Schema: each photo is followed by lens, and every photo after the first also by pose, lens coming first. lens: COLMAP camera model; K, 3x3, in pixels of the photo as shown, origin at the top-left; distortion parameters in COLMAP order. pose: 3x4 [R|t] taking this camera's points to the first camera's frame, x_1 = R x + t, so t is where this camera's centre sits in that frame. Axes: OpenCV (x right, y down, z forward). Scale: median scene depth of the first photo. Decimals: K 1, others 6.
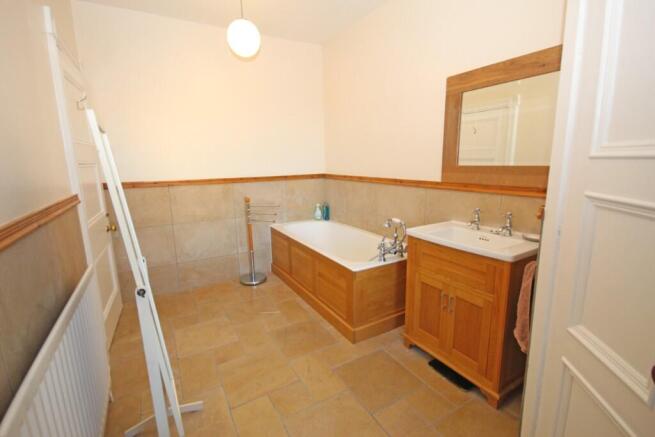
lens RADIAL K [[302.7, 0, 334.5], [0, 302.7, 220.2], [0, 0, 1]] dist [-0.007289, -0.001973]
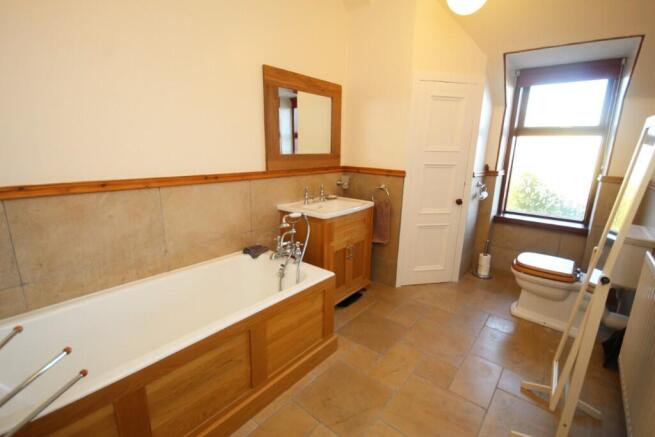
lens RADIAL K [[302.7, 0, 334.3], [0, 302.7, 216.9], [0, 0, 1]] dist [-0.007289, -0.001973]
pose [[-0.344393, -0.211509, 0.914690, -0.713693], [0.161693, 0.946370, 0.279714, -0.243668], [-0.924797, 0.244230, -0.291724, 1.205103]]
